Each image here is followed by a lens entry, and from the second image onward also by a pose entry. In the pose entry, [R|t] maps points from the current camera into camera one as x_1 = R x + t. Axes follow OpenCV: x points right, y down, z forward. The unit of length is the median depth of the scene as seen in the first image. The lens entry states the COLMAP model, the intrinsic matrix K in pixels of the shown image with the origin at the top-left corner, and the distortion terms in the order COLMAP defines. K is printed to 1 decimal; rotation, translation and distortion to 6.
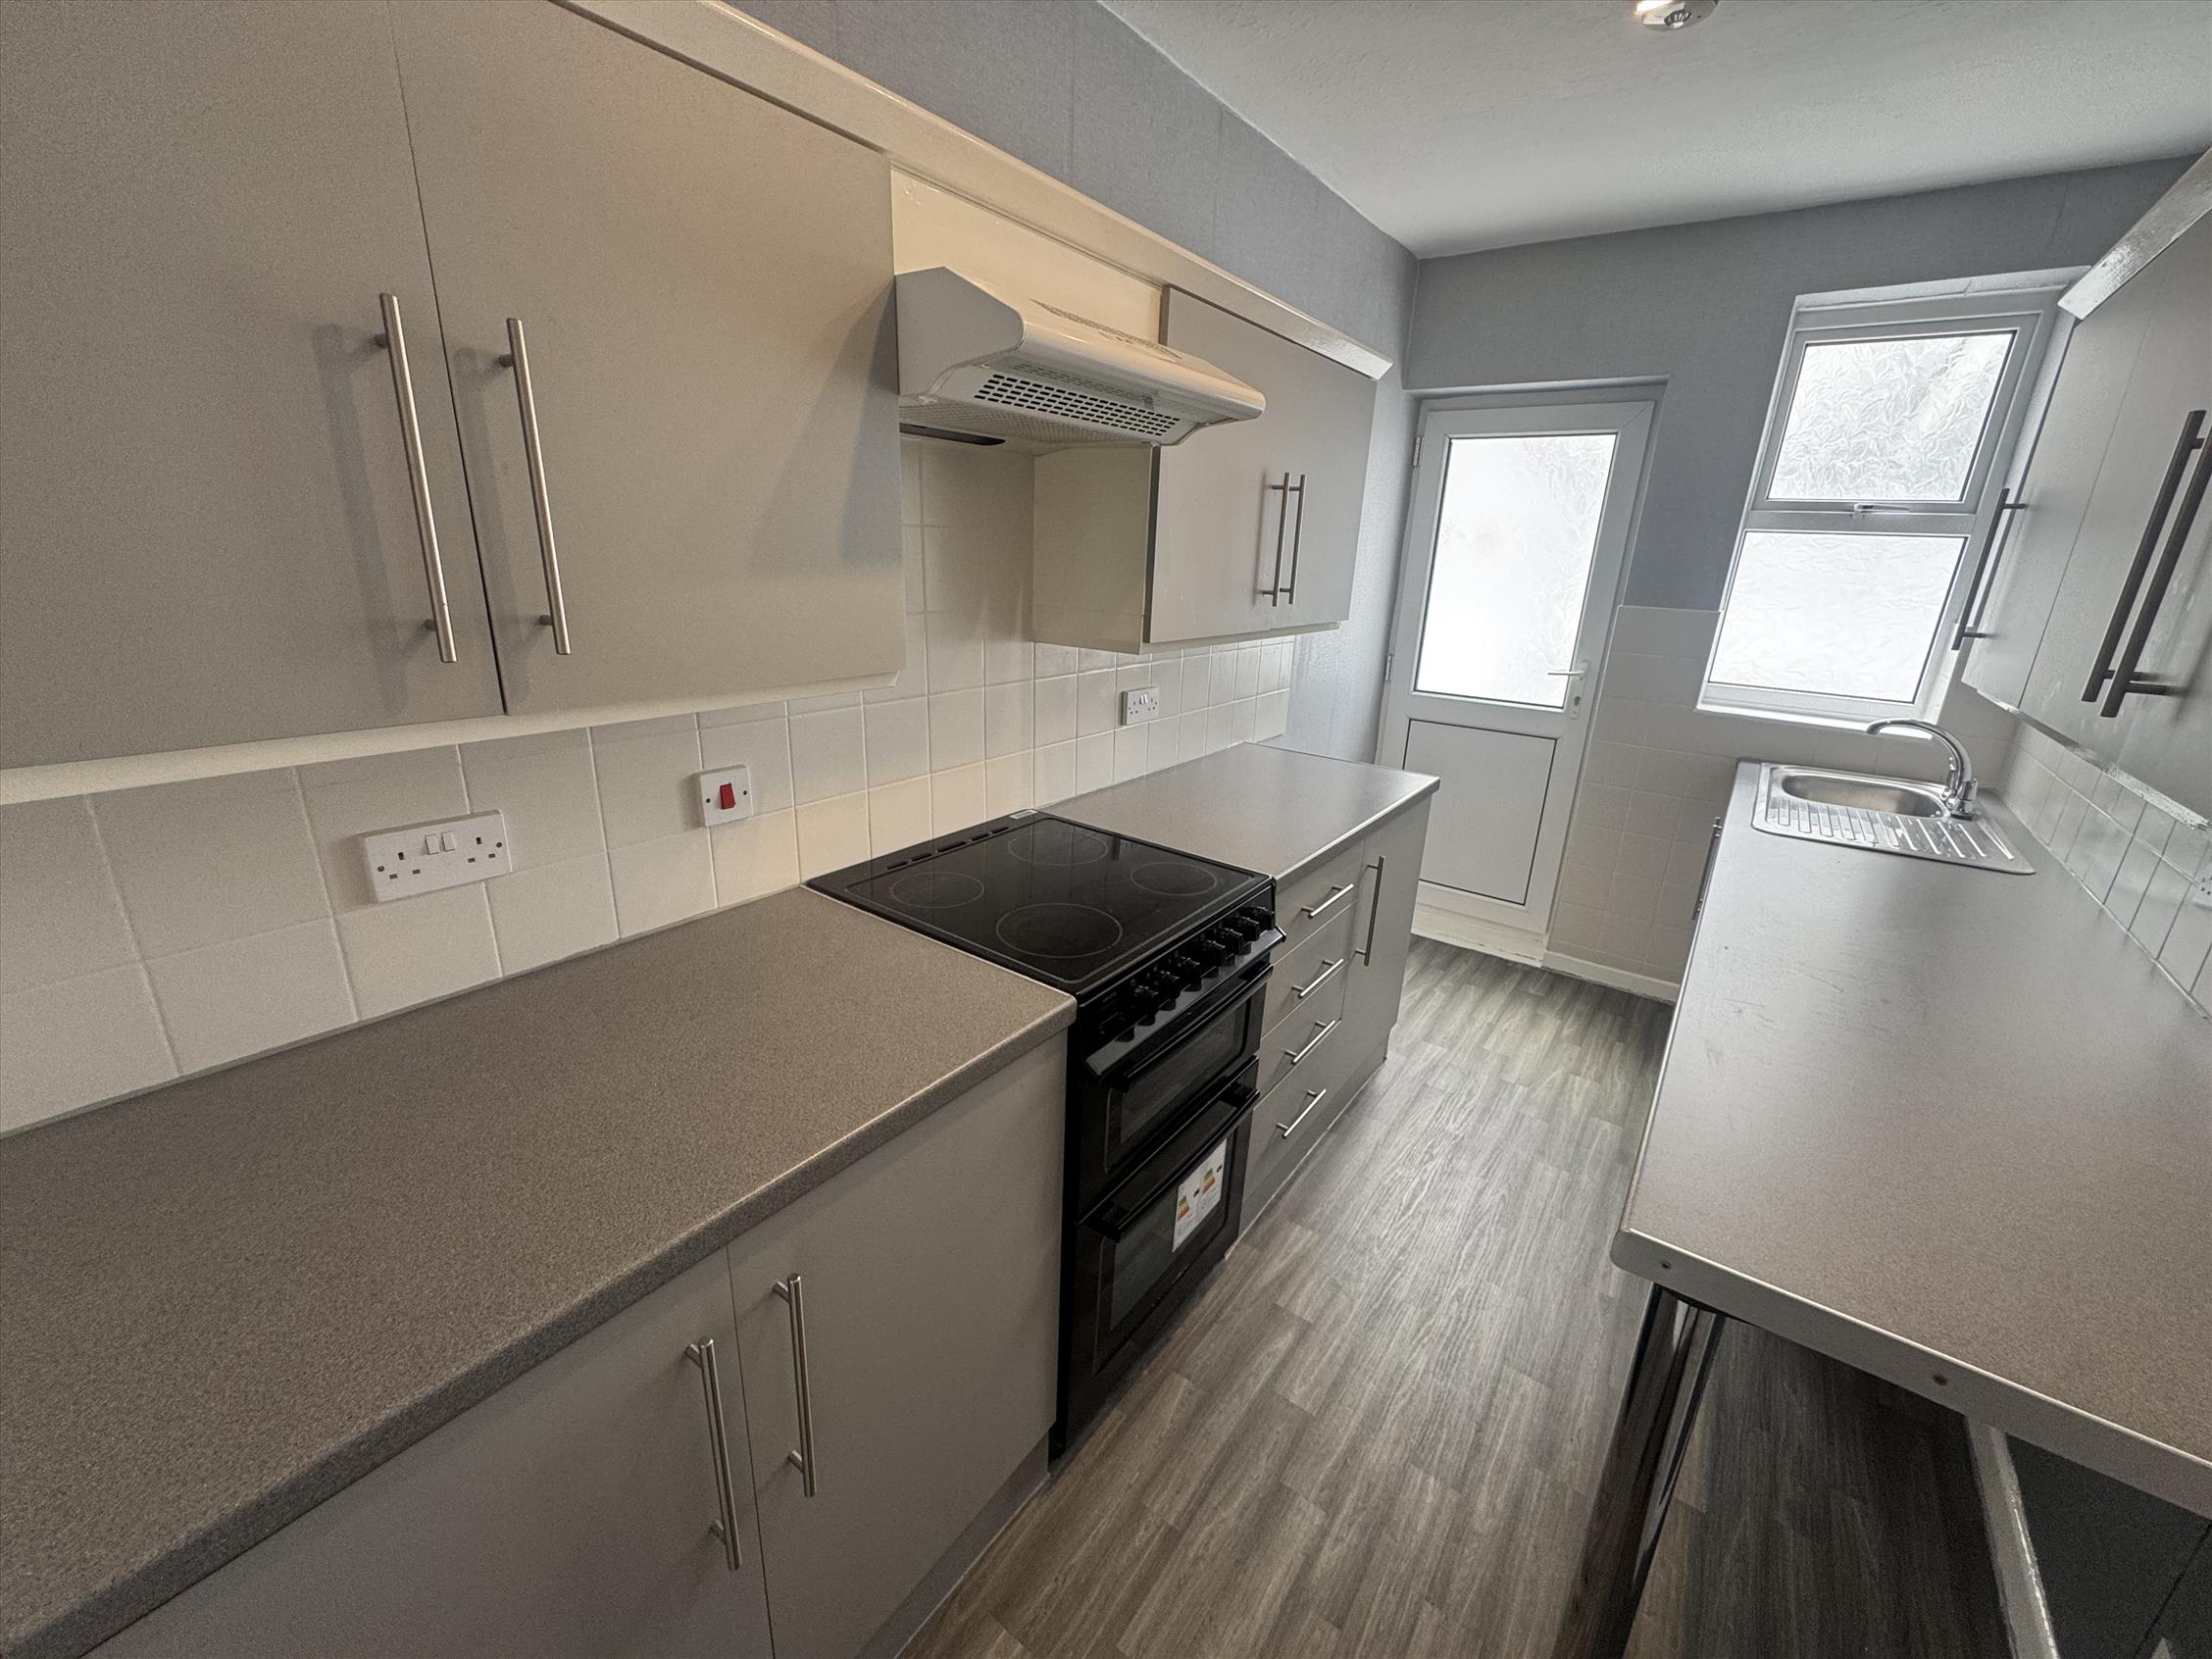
lens RADIAL K [[889.1, 0, 1106.0], [0, 889.1, 829.5], [0, 0, 1]] dist [0.001984, 0.000149]
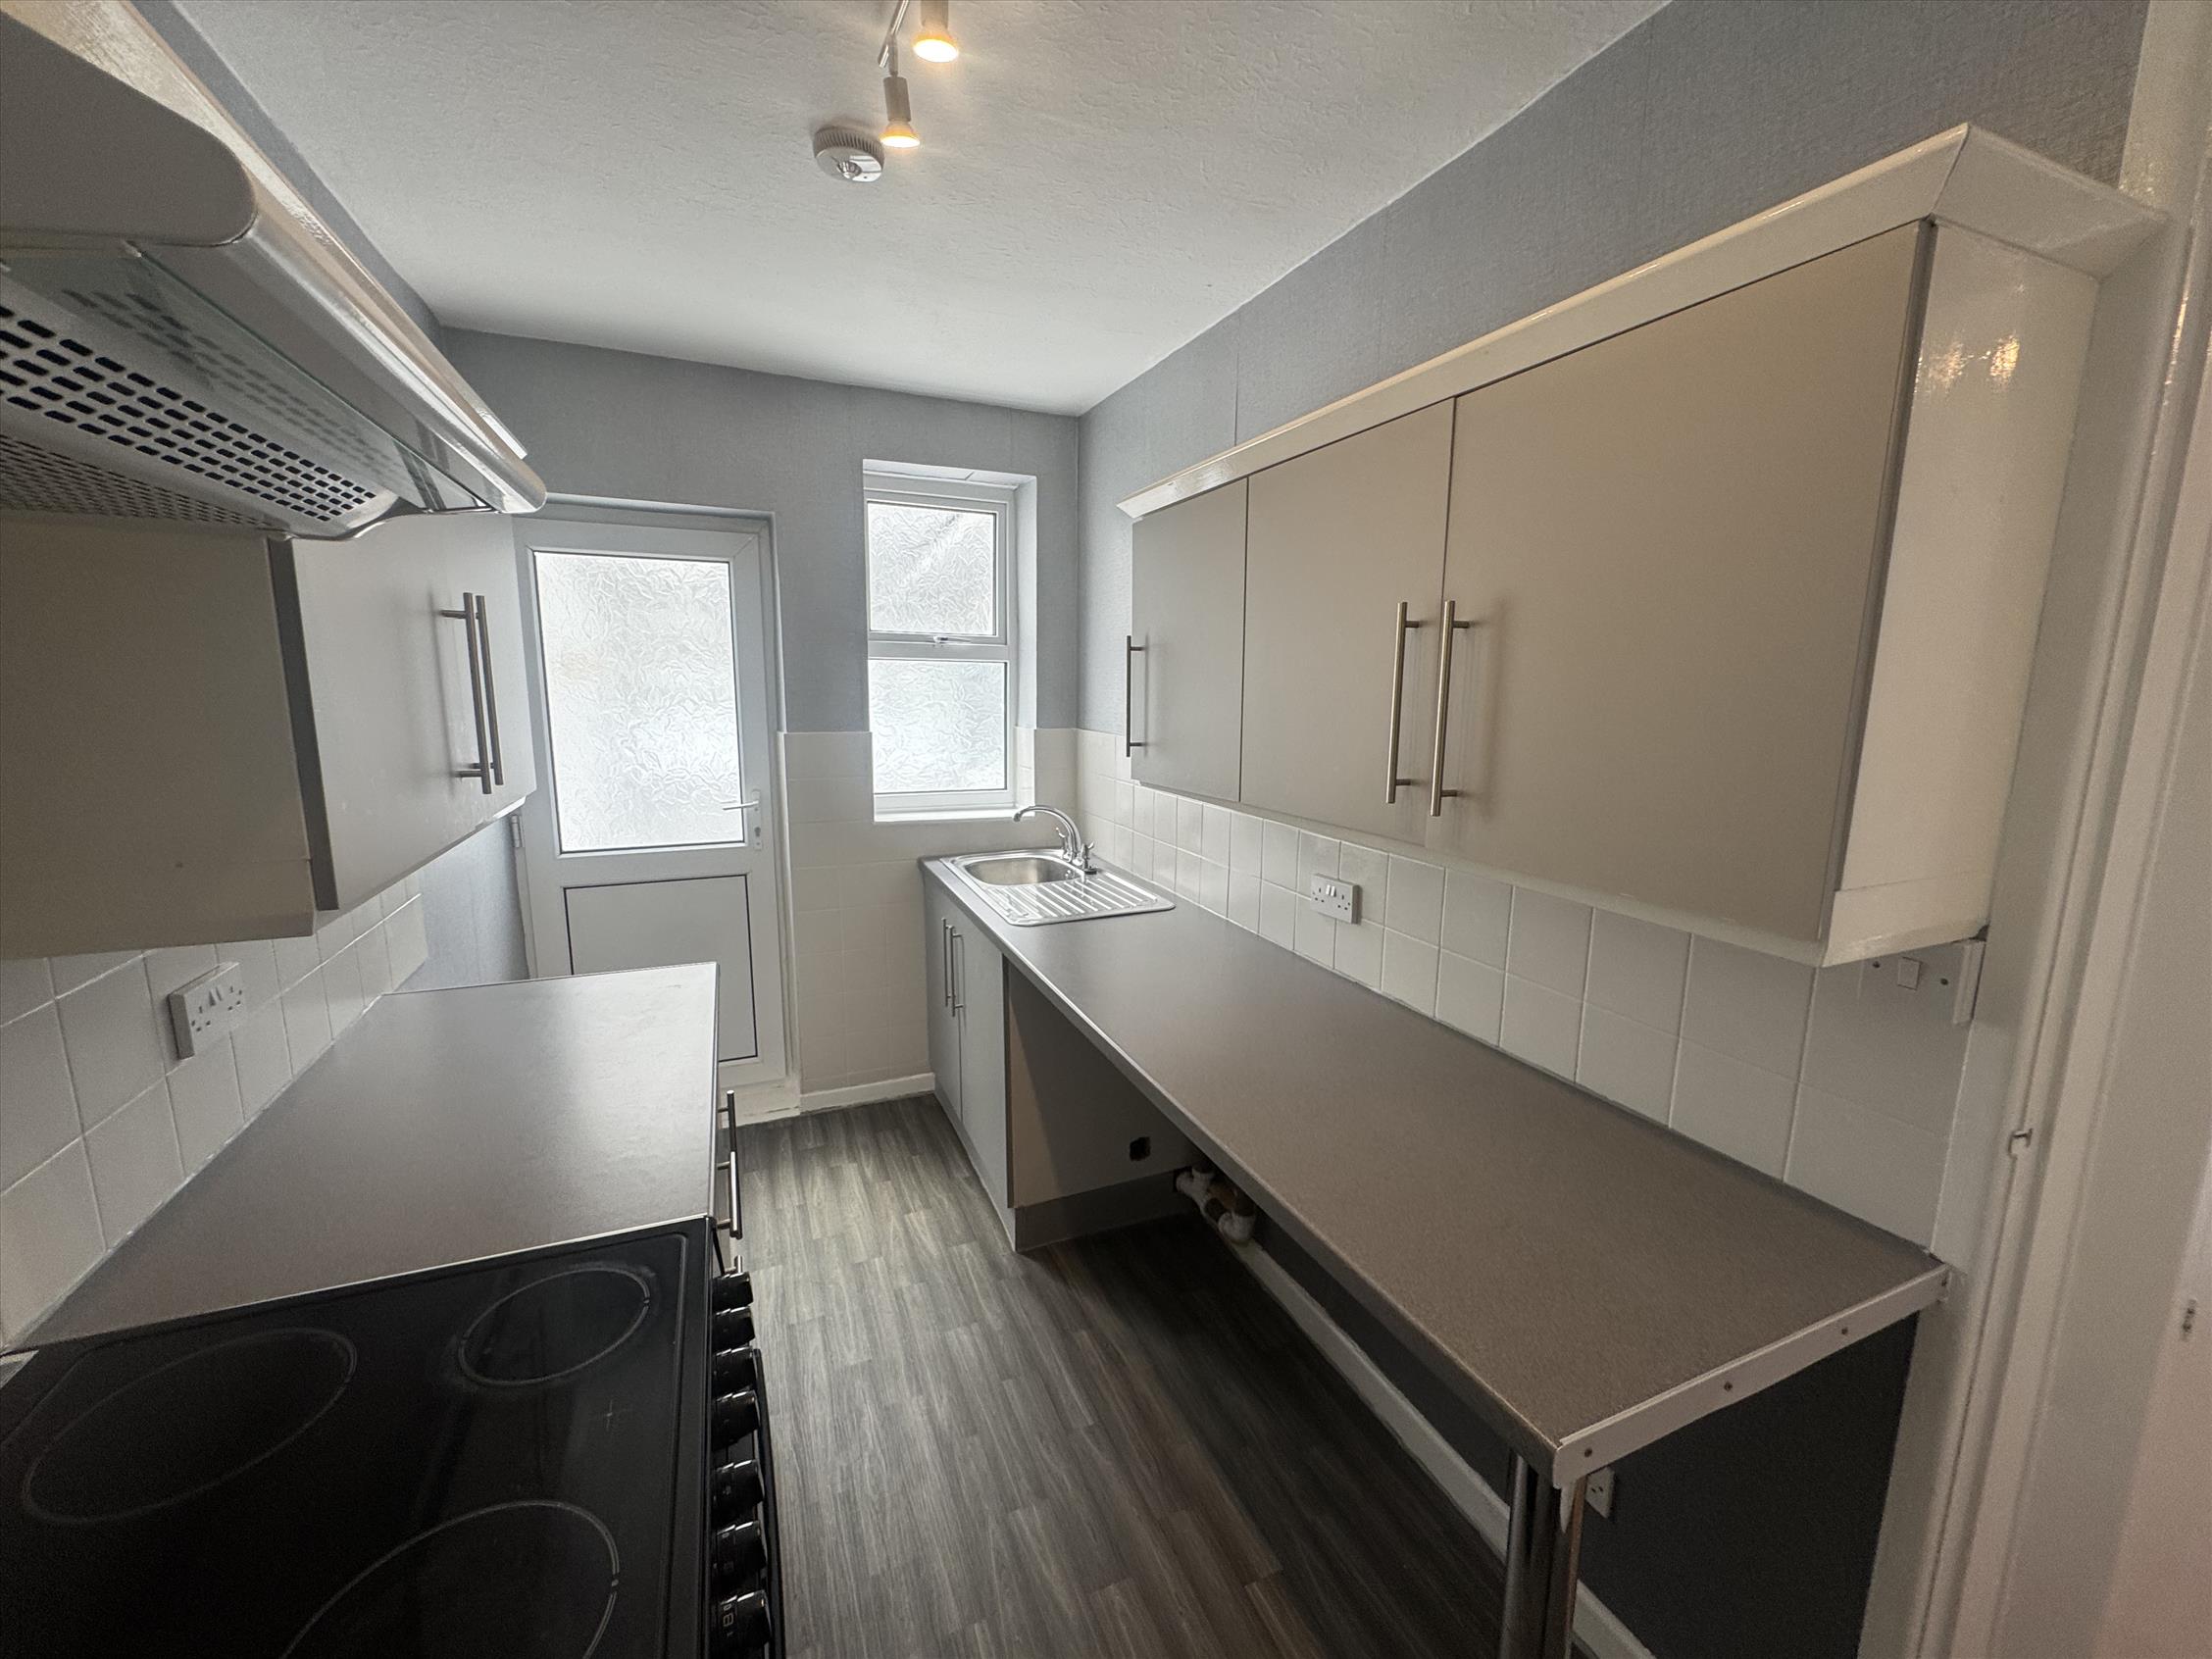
lens RADIAL K [[889.1, 0, 1106.0], [0, 889.1, 829.5], [0, 0, 1]] dist [0.001984, 0.000149]
pose [[0.513187, -0.174760, 0.840296, -0.089633], [0.272029, 0.961693, 0.033873, -0.091134], [-0.814026, 0.211202, 0.541068, 0.214157]]
